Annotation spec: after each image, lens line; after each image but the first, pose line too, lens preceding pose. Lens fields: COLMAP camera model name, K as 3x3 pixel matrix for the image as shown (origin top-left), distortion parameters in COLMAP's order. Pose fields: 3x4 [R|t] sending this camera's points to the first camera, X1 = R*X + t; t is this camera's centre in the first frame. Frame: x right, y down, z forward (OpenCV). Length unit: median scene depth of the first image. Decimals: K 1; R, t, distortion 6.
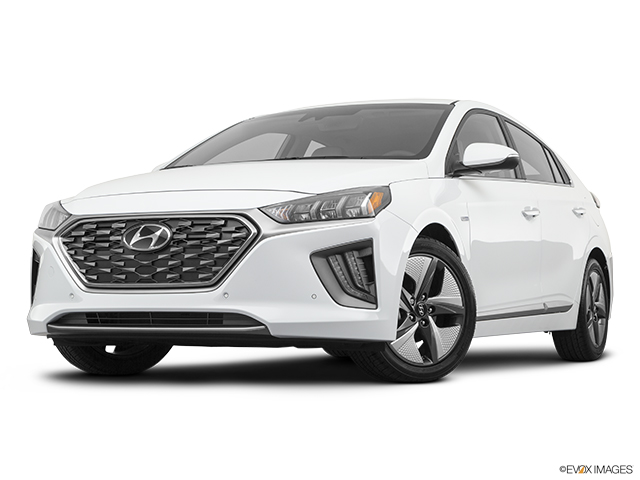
lens RADIAL K [[1273.1, 0, 319.9], [0, 1273.1, 241.6], [0, 0, 1]] dist [-0.035204, 0.000000]
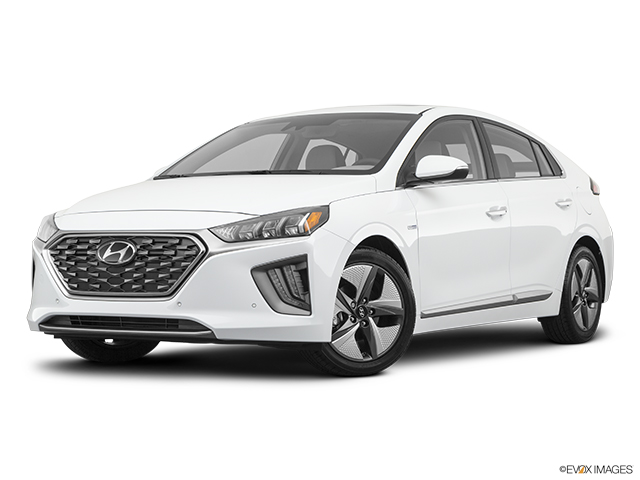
lens RADIAL K [[1375.9, 0, 317.9], [0, 1375.9, 236.7], [0, 0, 1]] dist [0.042163, 0.000000]
pose [[0.994798, -0.001742, -0.101856, 0.170925], [0.006441, 0.998928, 0.045831, -0.072334], [0.101667, -0.046249, 0.993743, -0.228449]]
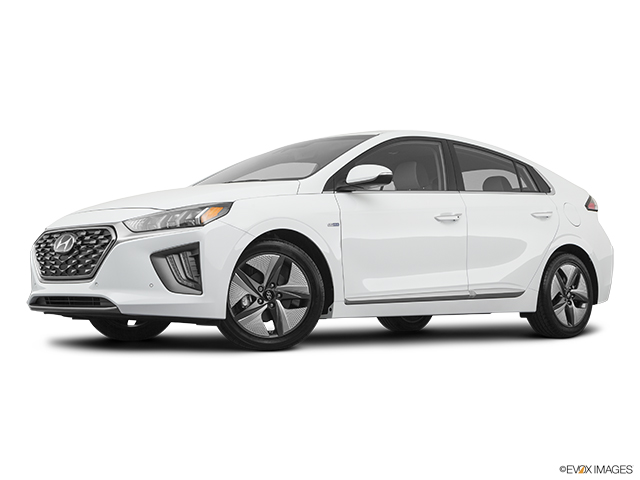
lens RADIAL K [[933.1, 0, 324.1], [0, 933.1, 239.9], [0, 0, 1]] dist [0.100087, 0.000000]
pose [[0.922872, -0.018055, -0.384683, 0.518618], [0.016899, 0.999837, -0.006387, 0.003735], [0.384735, -0.000607, 0.923027, 0.137235]]
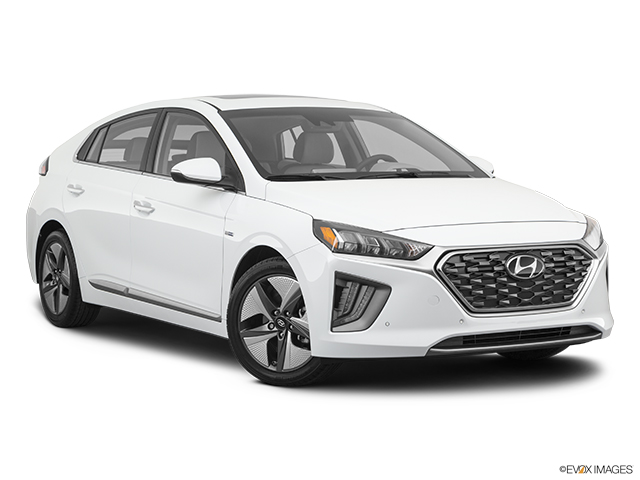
lens RADIAL K [[1375.9, 0, 320.1], [0, 1375.9, 239.7], [0, 0, 1]] dist [0.042163, 0.000000]
pose [[0.549455, -0.045895, 0.834262, -1.249773], [-0.027606, 0.996948, 0.073026, -0.111443], [-0.835067, -0.063155, 0.546511, 0.453493]]
